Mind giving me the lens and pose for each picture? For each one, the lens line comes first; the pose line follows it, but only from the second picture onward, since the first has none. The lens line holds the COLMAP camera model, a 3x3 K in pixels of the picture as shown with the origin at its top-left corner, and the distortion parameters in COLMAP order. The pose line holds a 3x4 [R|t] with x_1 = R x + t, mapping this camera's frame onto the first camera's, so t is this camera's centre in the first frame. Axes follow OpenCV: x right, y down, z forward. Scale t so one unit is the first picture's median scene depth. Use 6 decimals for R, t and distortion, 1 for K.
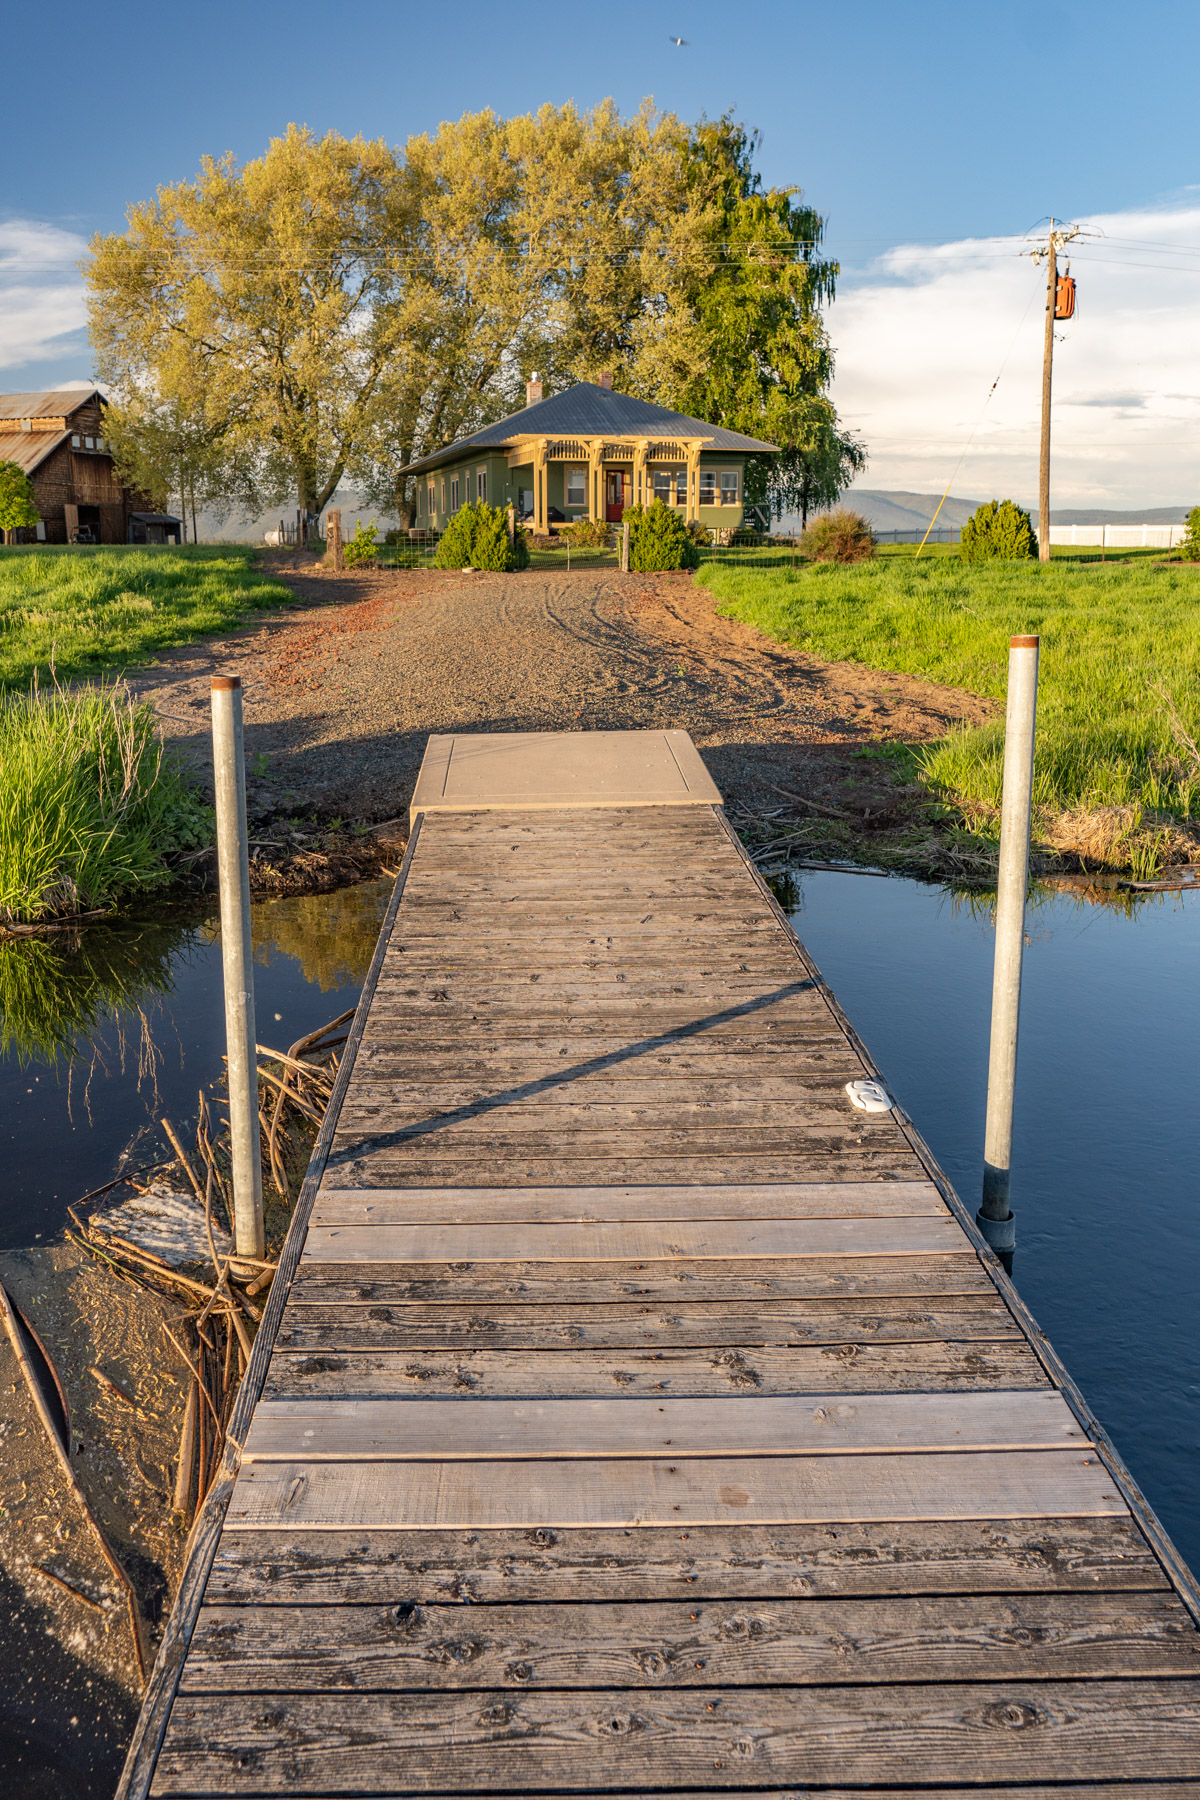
lens RADIAL K [[1349.0, 0, 577.9], [0, 1349.0, 815.5], [0, 0, 1]] dist [-0.023473, 0.005775]
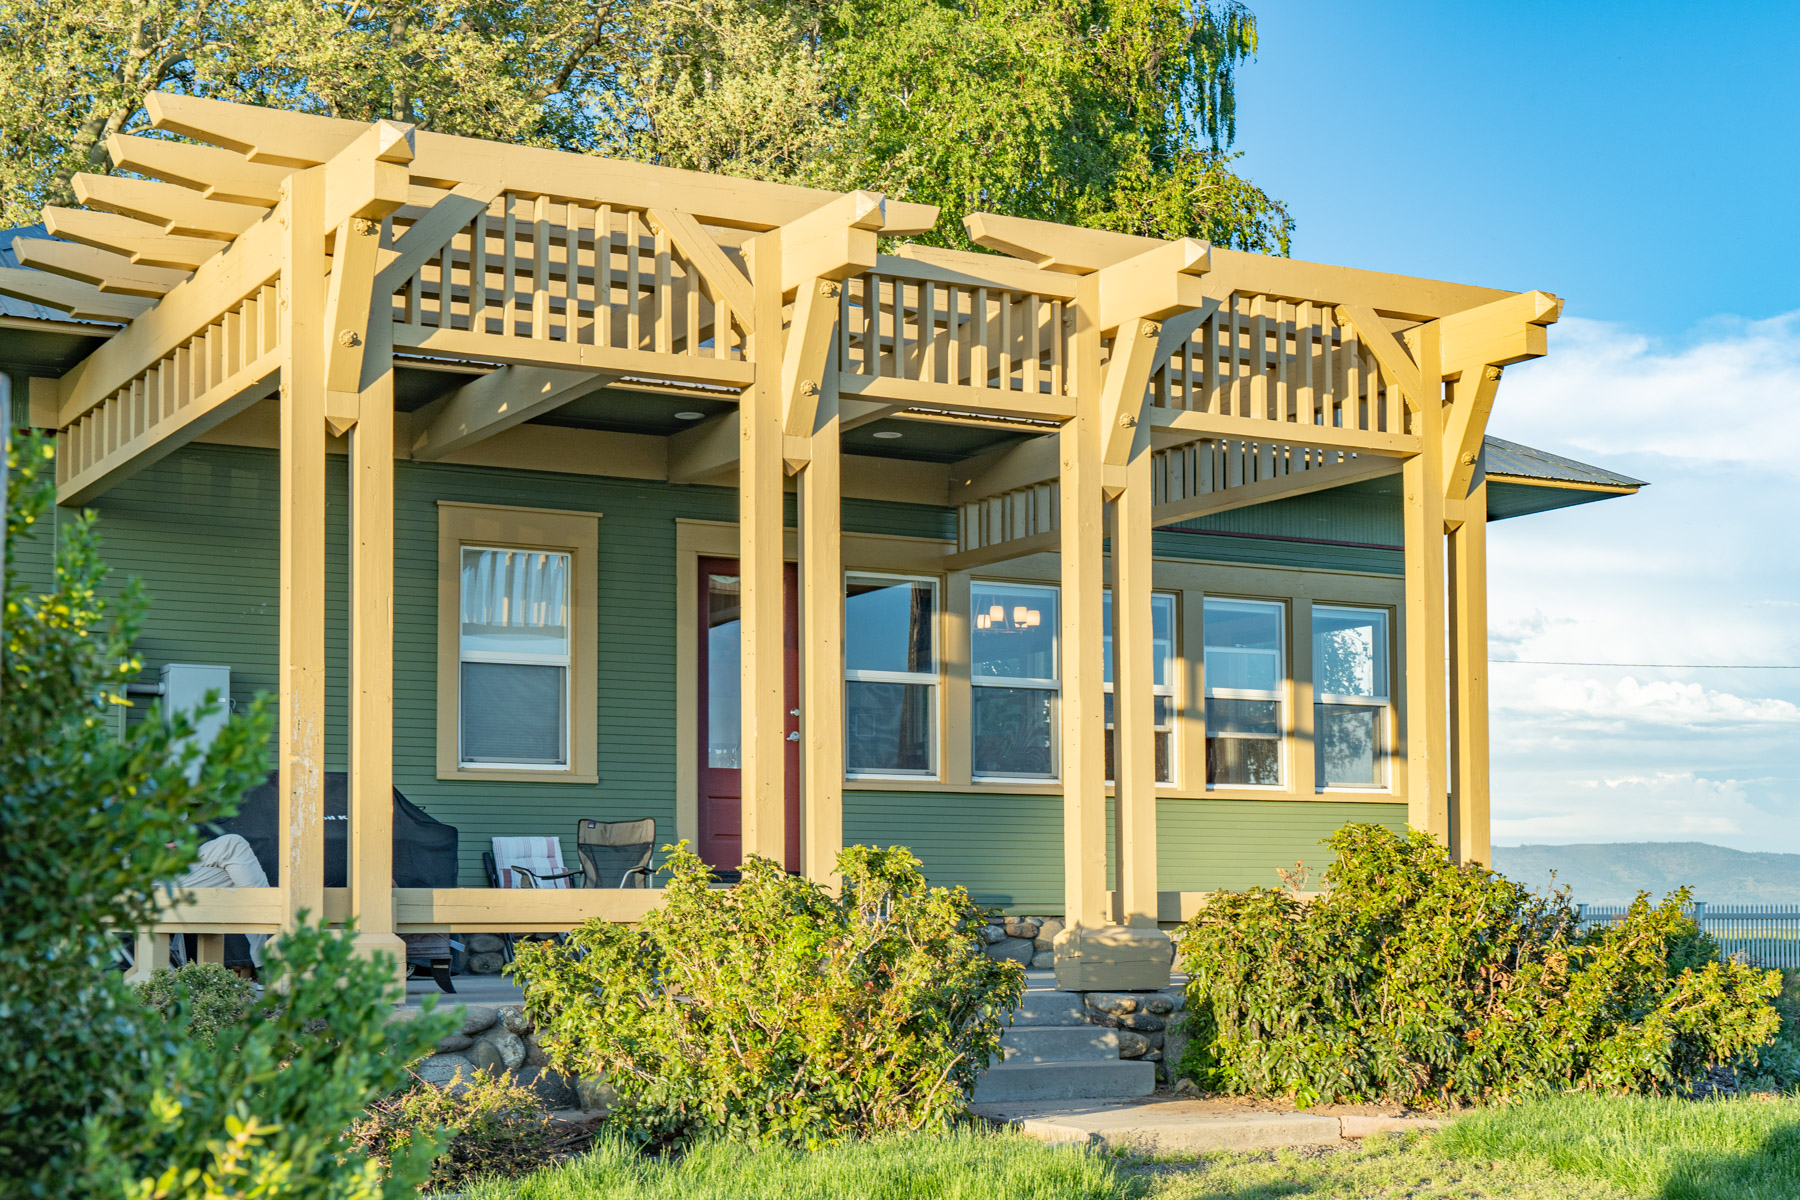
lens RADIAL K [[2653.1, 0, 902.3], [0, 2653.1, 603.8], [0, 0, 1]] dist [-0.176131, 0.000000]
pose [[0.967386, 0.024414, 0.252126, -0.036633], [0.055549, 0.950669, -0.305193, -0.169646], [-0.247139, 0.309245, 0.918308, 0.776835]]
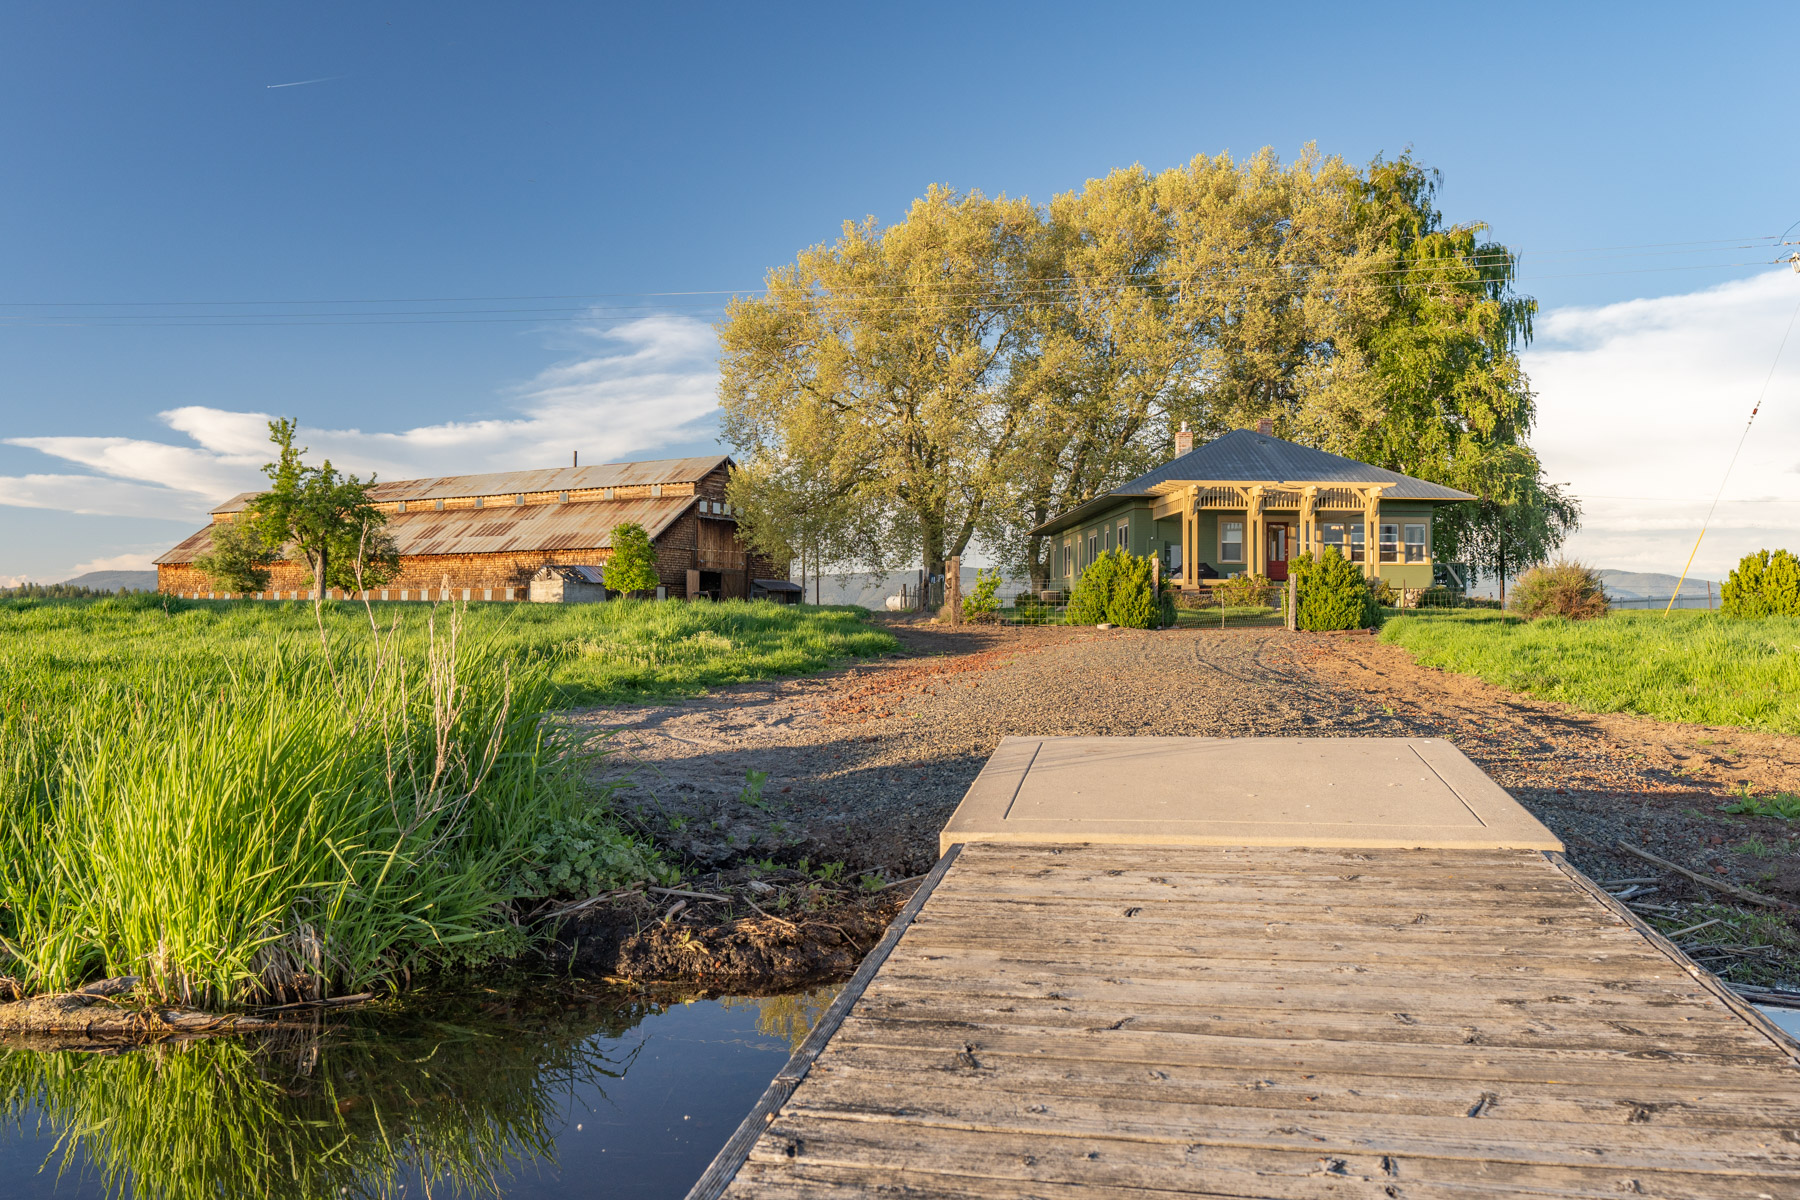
lens RADIAL K [[1475.7, 0, 909.1], [0, 1475.7, 576.8], [0, 0, 1]] dist [-0.013664, 0.000112]
pose [[0.976974, 0.002902, -0.213338, -0.001622], [-0.051732, 0.973292, -0.223666, 0.003563], [0.206991, 0.229552, 0.951031, 0.056986]]
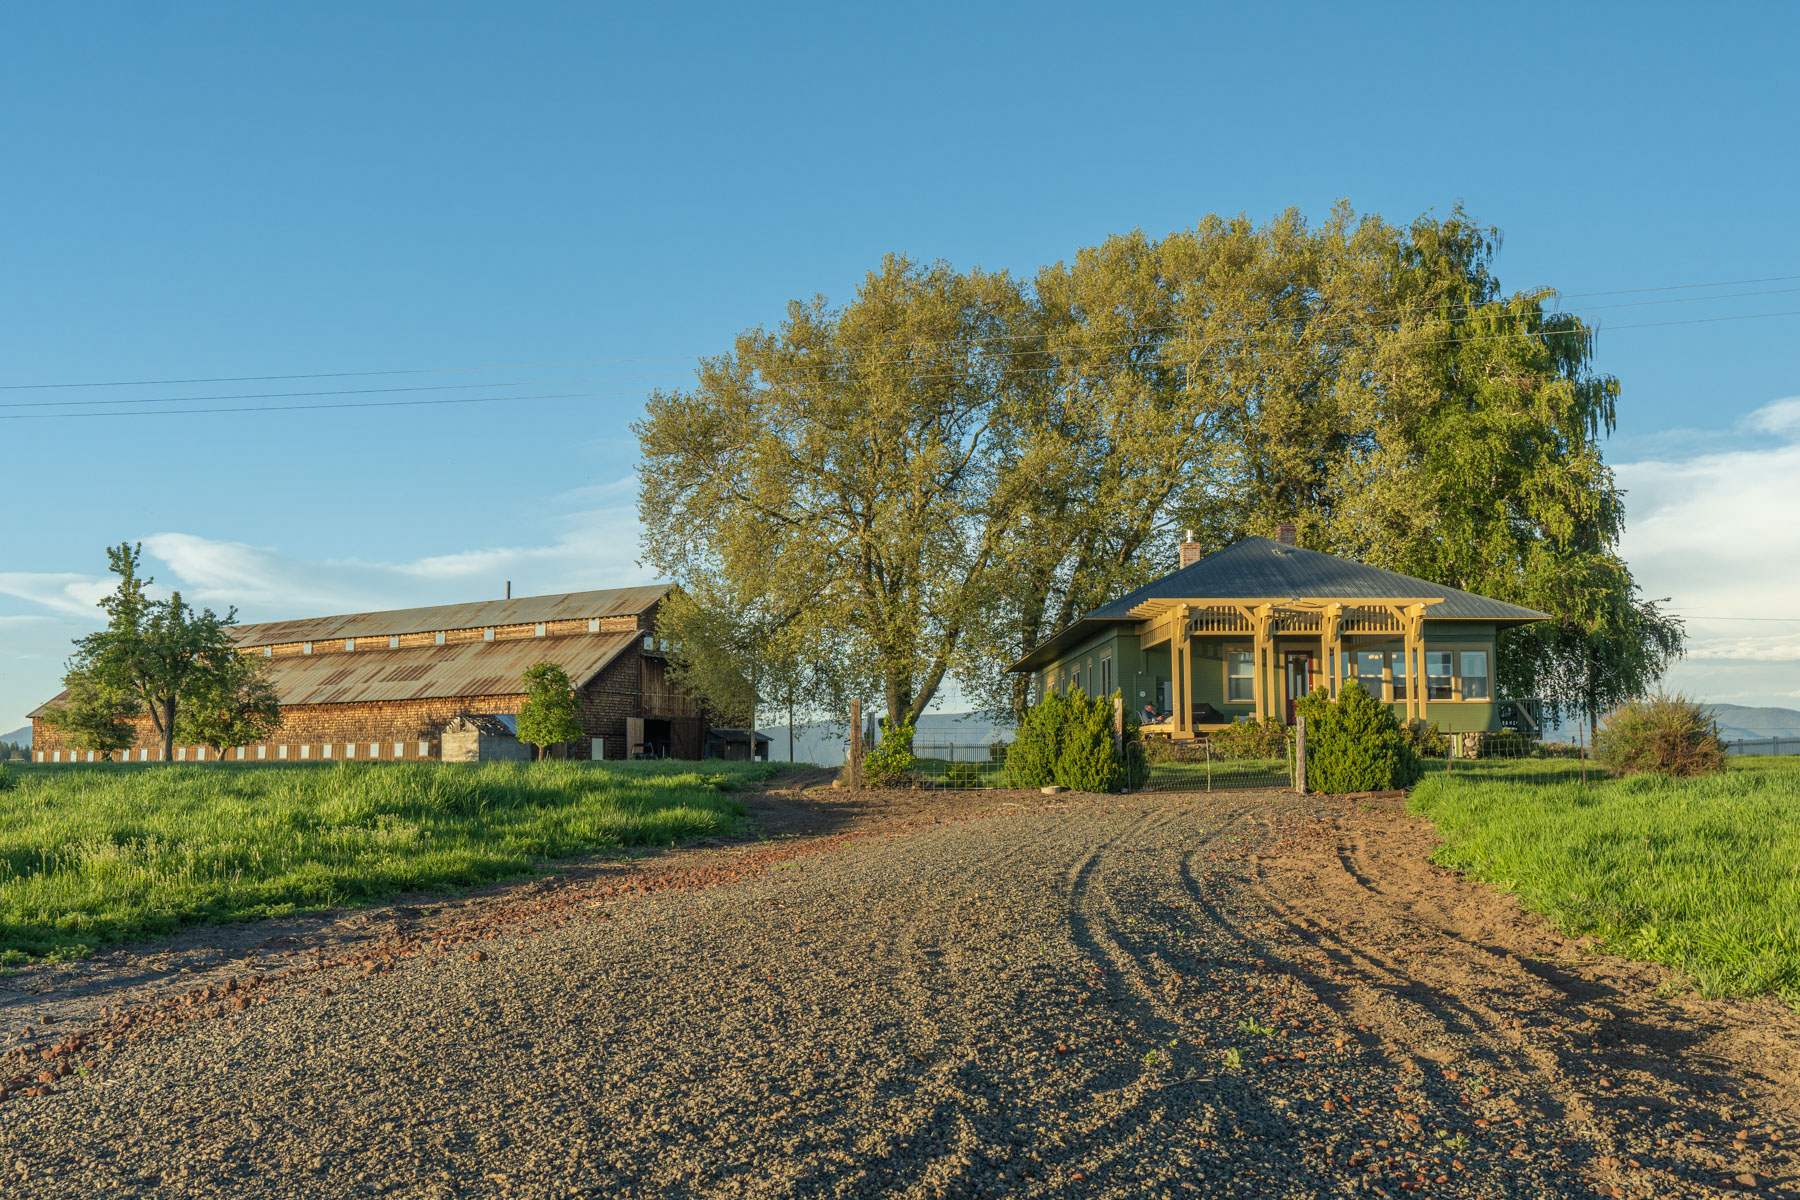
lens RADIAL K [[1642.3, 0, 908.3], [0, 1642.3, 603.3], [0, 0, 1]] dist [-0.007469, 0.000000]
pose [[0.973493, -0.024834, -0.227363, 0.027282], [-0.043904, 0.955309, -0.292330, -0.027467], [0.224462, 0.294563, 0.928897, 0.181689]]
